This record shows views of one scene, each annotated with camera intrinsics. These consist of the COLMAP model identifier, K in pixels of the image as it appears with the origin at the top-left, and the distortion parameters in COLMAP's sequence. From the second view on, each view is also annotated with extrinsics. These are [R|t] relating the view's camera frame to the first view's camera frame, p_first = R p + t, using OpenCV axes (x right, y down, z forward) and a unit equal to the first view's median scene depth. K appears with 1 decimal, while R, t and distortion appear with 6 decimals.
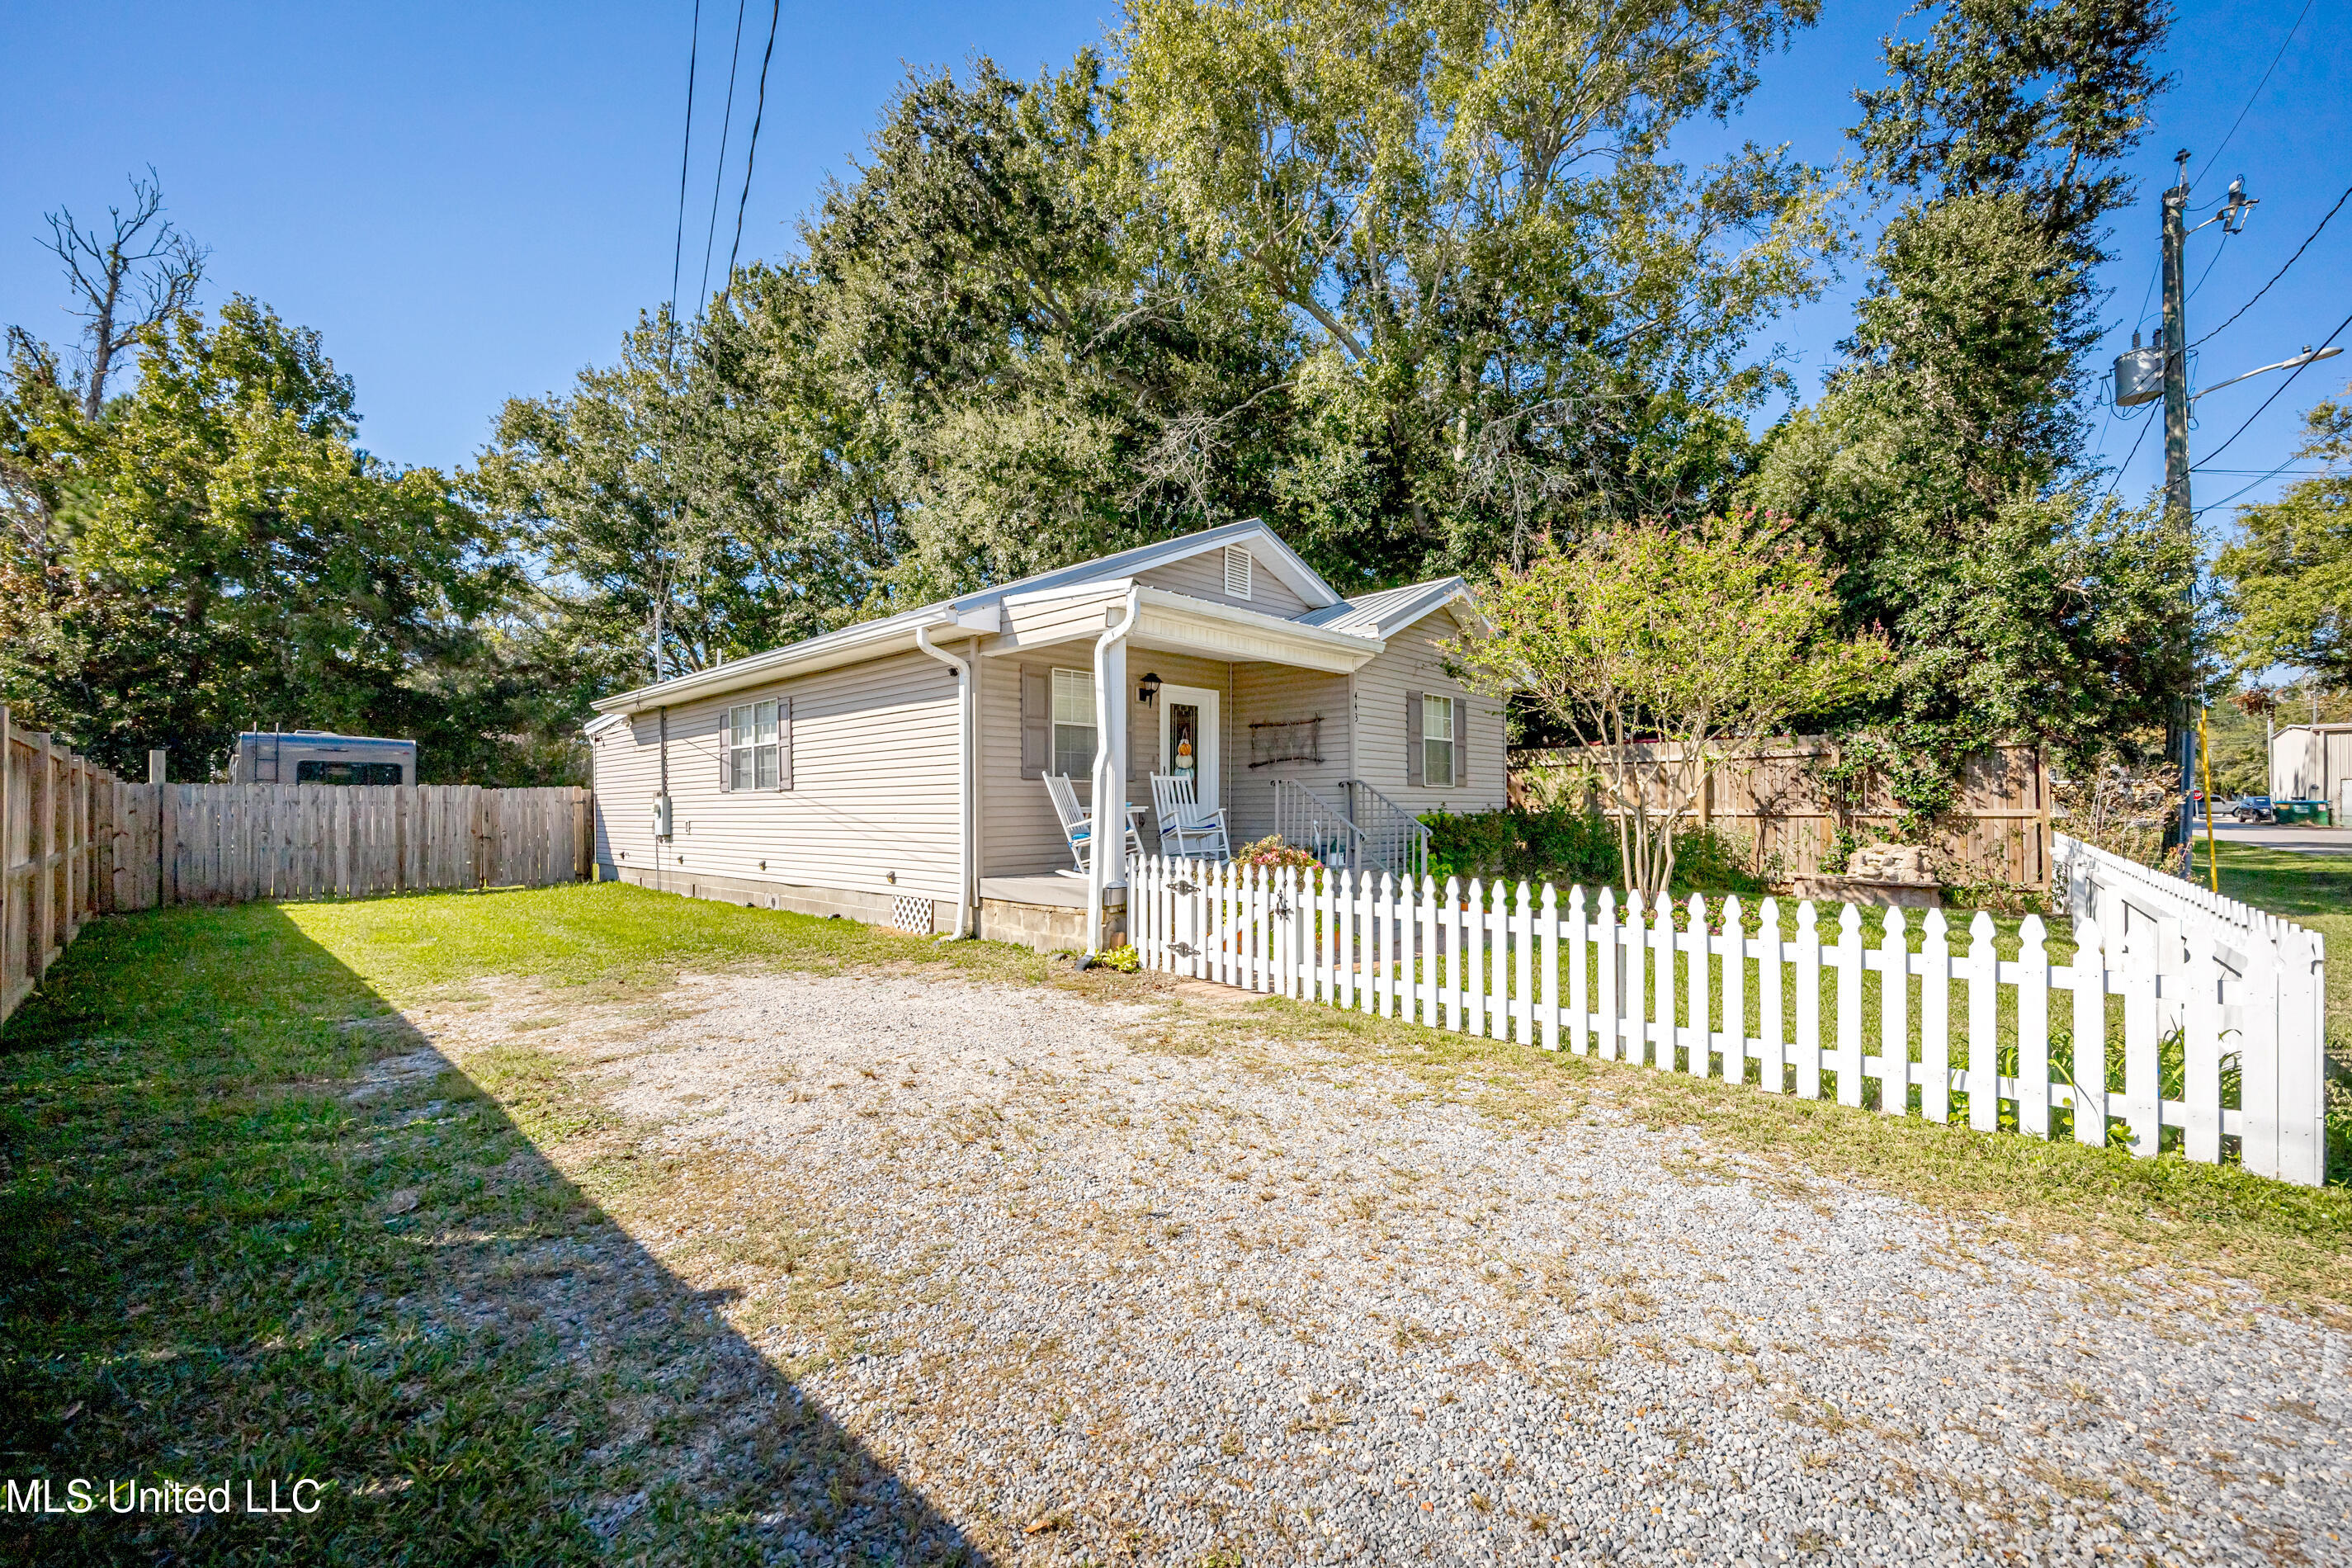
lens RADIAL K [[934.3, 0, 1233.4], [0, 934.3, 805.7], [0, 0, 1]] dist [-0.000232, -0.001009]
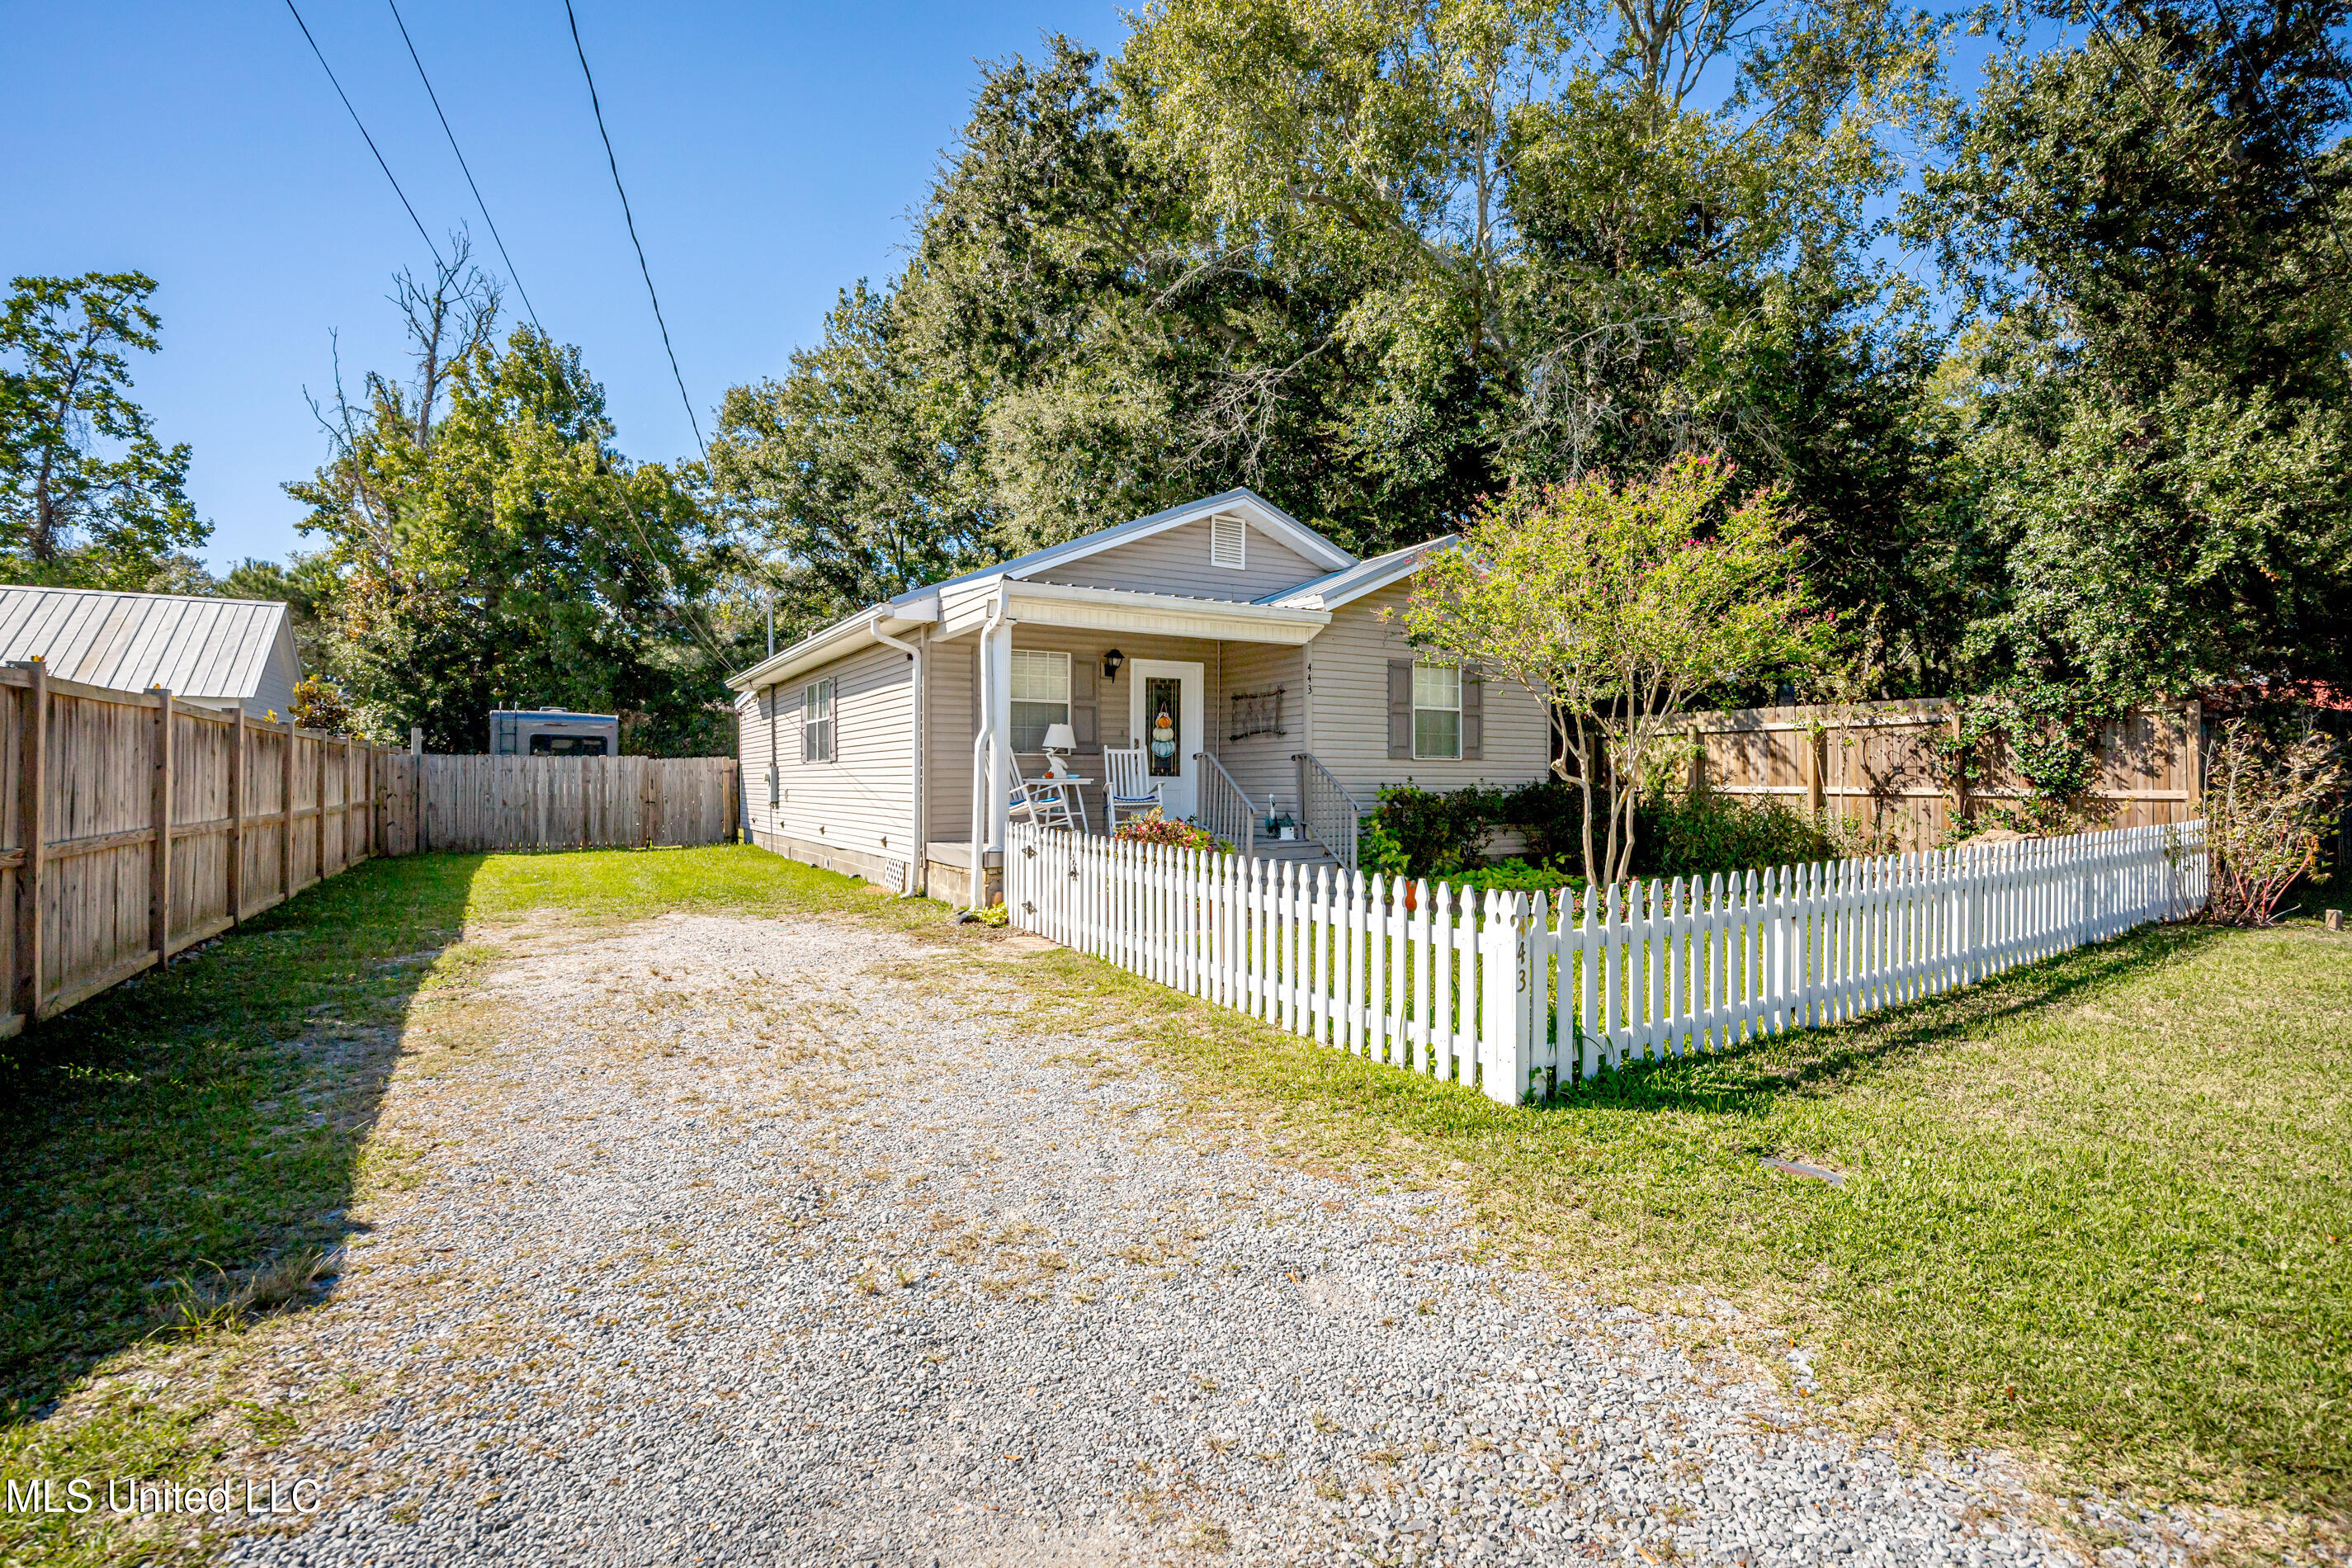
lens RADIAL K [[1116.6, 0, 1241.3], [0, 1116.6, 781.9], [0, 0, 1]] dist [-0.015659, 0.000363]
pose [[0.961508, 0.007841, -0.274666, 0.236970], [-0.006665, 0.999964, 0.005216, -0.001907], [0.274697, -0.003185, 0.961526, -0.089695]]
